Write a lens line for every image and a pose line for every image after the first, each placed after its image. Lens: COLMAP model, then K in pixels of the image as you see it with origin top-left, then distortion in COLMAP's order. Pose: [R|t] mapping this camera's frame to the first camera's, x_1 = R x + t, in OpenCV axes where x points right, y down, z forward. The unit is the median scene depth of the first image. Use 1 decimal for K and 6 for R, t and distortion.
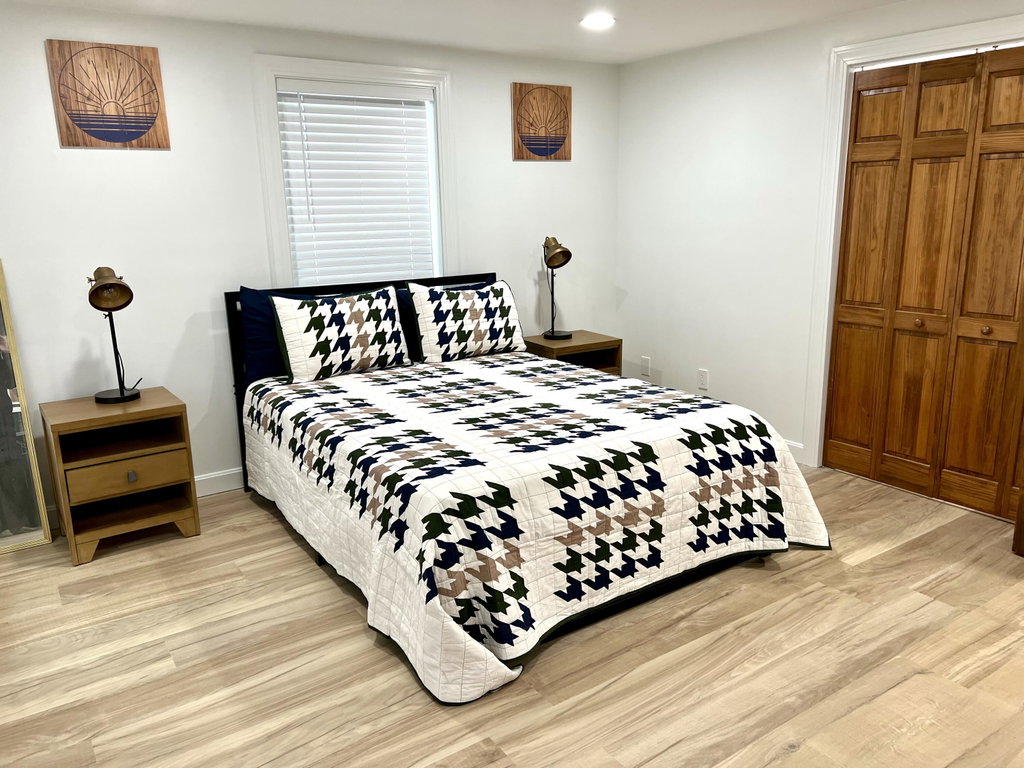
lens RADIAL K [[775.4, 0, 512.0], [0, 775.4, 384.0], [0, 0, 1]] dist [0.009453, -0.001504]
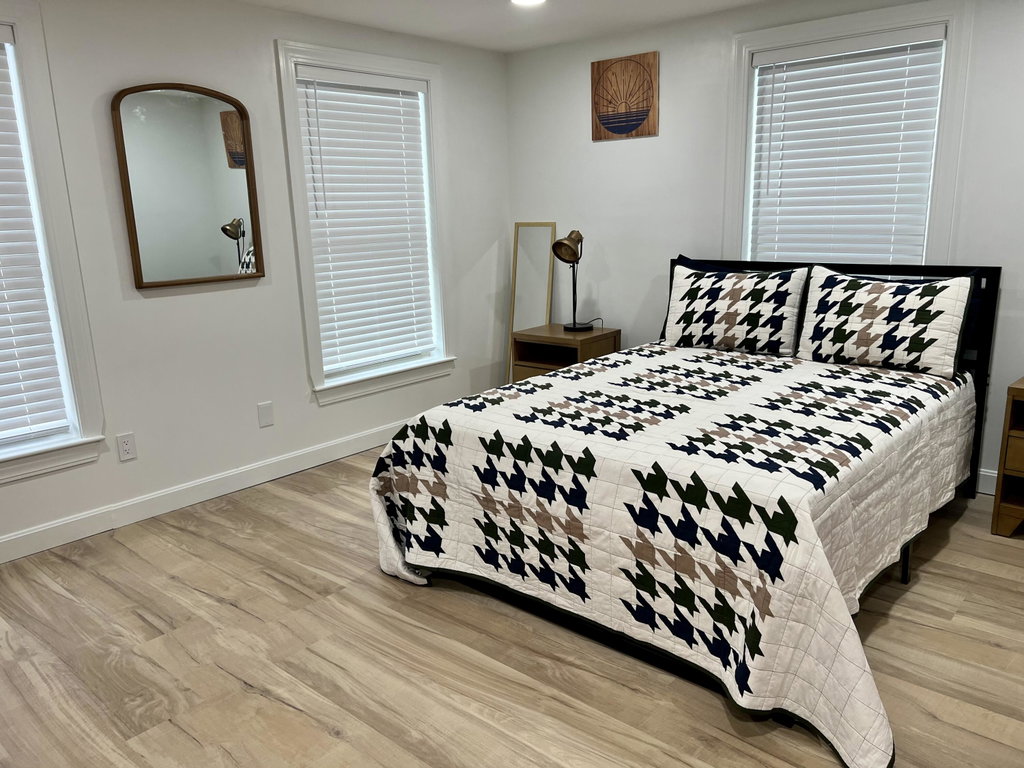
lens RADIAL K [[778.8, 0, 512.0], [0, 778.8, 384.0], [0, 0, 1]] dist [0.034915, 0.002527]
pose [[0.234607, 0.226406, -0.945357, 0.890887], [-0.197038, 0.963387, 0.181826, -0.130556], [0.951912, 0.143613, 0.270628, 0.625787]]
